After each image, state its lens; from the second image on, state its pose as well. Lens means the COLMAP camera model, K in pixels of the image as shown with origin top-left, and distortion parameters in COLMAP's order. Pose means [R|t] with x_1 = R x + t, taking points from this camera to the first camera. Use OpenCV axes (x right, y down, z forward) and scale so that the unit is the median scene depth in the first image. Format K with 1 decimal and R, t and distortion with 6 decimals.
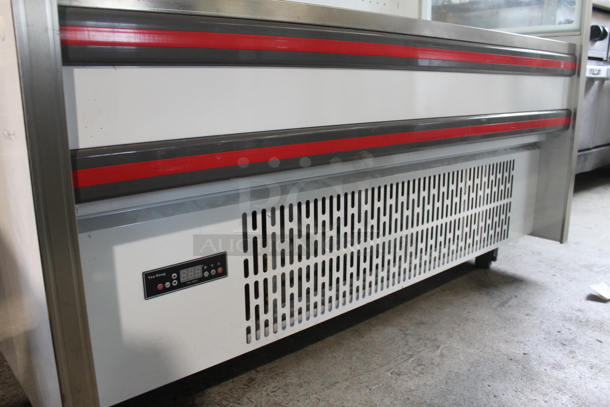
lens RADIAL K [[520.2, 0, 305.0], [0, 520.2, 203.5], [0, 0, 1]] dist [-0.182324, 0.168550]
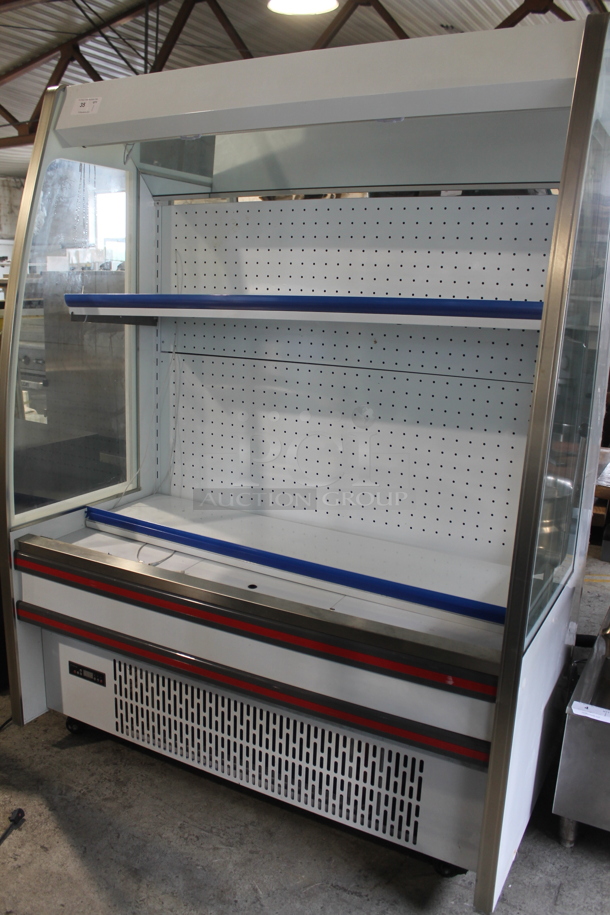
lens RADIAL K [[780.4, 0, 303.2], [0, 780.4, 477.8], [0, 0, 1]] dist [-0.182324, 0.168550]
pose [[0.333188, 0.237840, -0.912369, 1.563914], [-0.247434, 0.955802, 0.158802, -0.769805], [0.909814, 0.172840, 0.377312, 0.342438]]
